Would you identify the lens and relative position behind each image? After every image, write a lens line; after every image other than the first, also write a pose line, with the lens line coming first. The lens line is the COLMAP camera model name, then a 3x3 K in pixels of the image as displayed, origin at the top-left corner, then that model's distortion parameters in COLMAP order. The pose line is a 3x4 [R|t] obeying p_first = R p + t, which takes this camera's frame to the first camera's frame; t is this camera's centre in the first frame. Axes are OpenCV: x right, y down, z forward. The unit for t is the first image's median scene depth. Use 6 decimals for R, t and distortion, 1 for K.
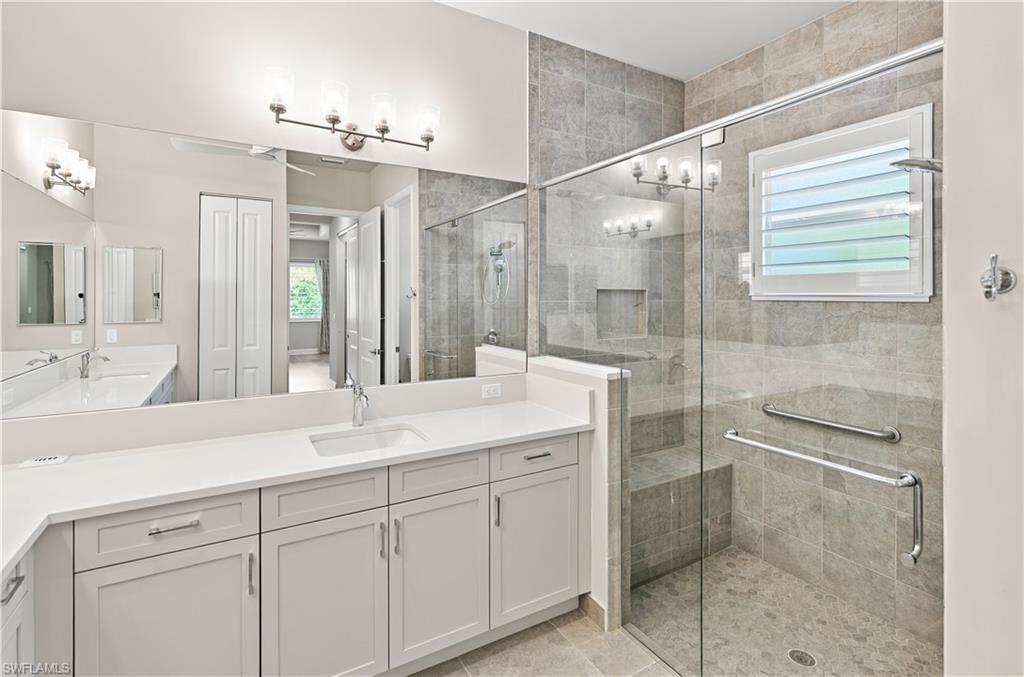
lens RADIAL K [[477.6, 0, 506.8], [0, 477.6, 301.5], [0, 0, 1]] dist [-0.002036, 0.000353]
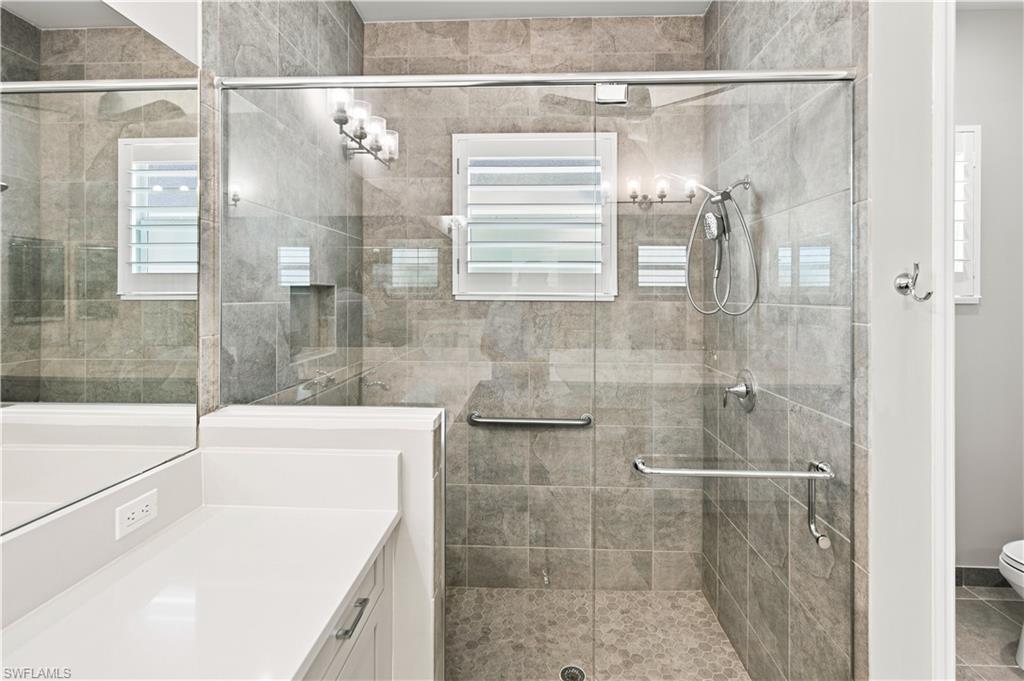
lens RADIAL K [[487.5, 0, 511.8], [0, 487.5, 296.2], [0, 0, 1]] dist [0.000543, -0.000801]
pose [[0.540849, 0.001089, 0.841119, -0.209282], [0.005001, 0.999977, -0.004510, -0.005073], [-0.841105, 0.006645, 0.540831, 0.448368]]
